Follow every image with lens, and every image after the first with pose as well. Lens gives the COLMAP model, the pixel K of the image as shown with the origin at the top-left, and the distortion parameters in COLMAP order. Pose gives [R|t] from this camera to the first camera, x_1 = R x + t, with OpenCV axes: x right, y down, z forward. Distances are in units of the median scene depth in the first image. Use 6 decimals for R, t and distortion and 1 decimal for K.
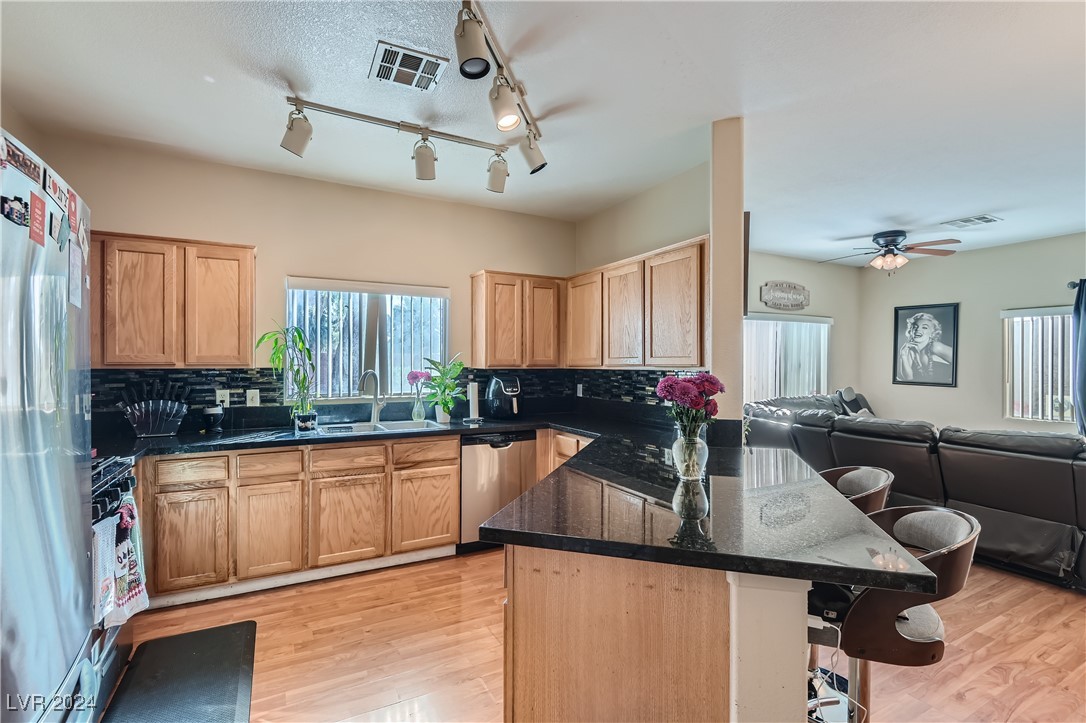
lens RADIAL K [[497.7, 0, 543.2], [0, 497.7, 359.4], [0, 0, 1]] dist [0.002655, -0.000684]
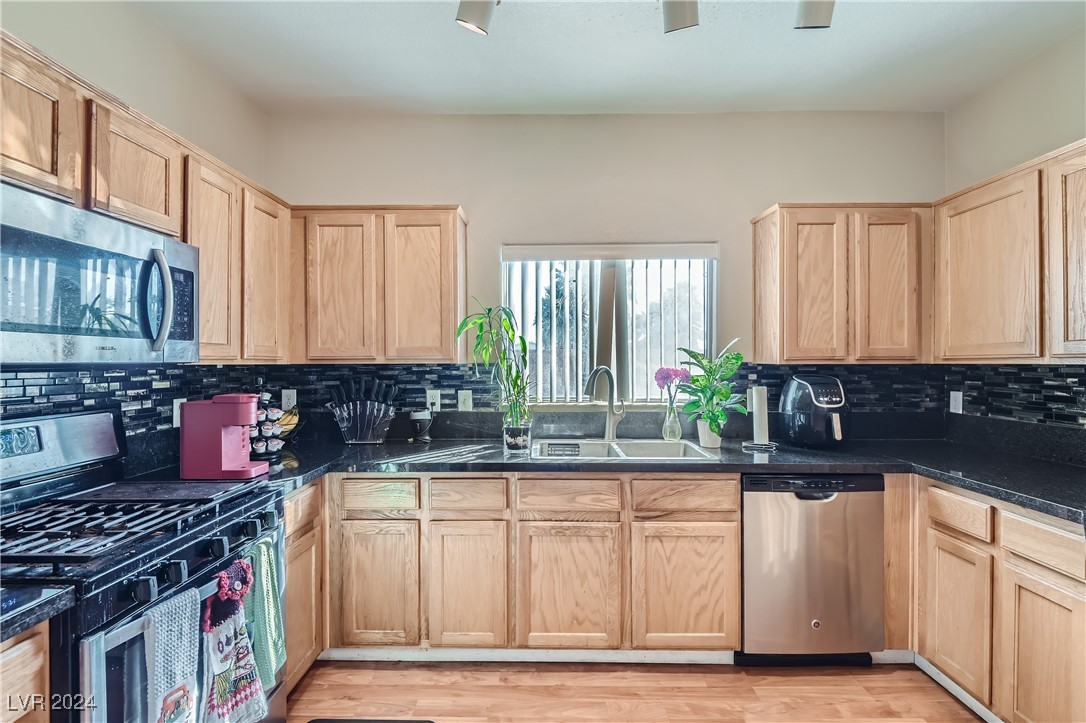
lens RADIAL K [[497.7, 0, 543.2], [0, 497.7, 359.4], [0, 0, 1]] dist [0.002655, -0.000684]
pose [[0.874831, -0.007284, -0.484374, -0.084867], [0.008335, 0.999965, 0.000016, 0.012094], [0.484357, -0.004051, 0.874861, 0.365489]]
